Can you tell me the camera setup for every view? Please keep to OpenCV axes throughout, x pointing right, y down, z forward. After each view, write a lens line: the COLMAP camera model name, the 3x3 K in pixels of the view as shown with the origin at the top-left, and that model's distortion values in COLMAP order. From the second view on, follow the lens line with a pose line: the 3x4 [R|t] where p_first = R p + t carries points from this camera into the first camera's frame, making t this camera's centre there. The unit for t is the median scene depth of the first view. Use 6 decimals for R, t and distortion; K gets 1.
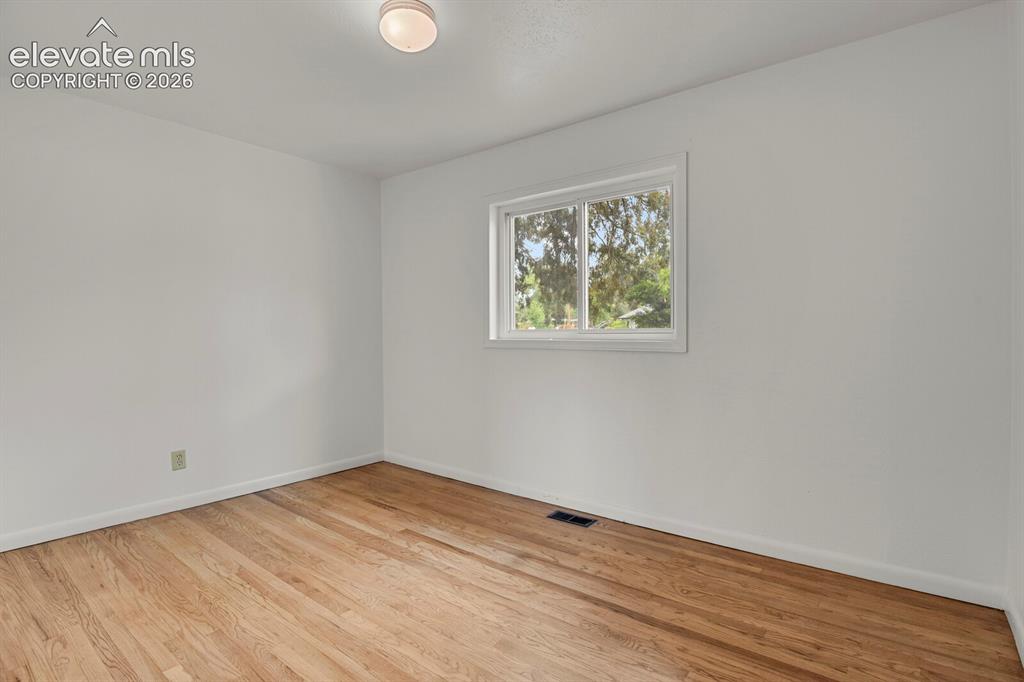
lens RADIAL K [[500.8, 0, 516.8], [0, 500.8, 337.5], [0, 0, 1]] dist [-0.025230, -0.001385]
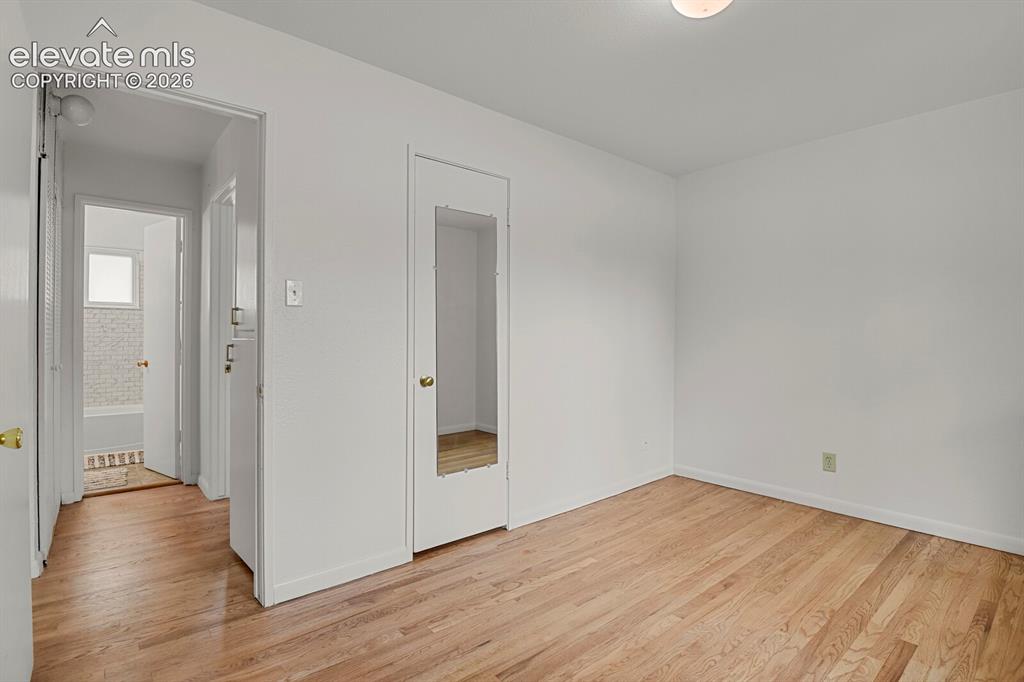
lens RADIAL K [[500.8, 0, 517.5], [0, 500.8, 338.8], [0, 0, 1]] dist [-0.025230, -0.001385]
pose [[-0.201547, 0.005686, -0.979462, 0.515281], [-0.012495, 0.999887, 0.008375, -0.010523], [0.979399, 0.013927, -0.201453, 0.642623]]
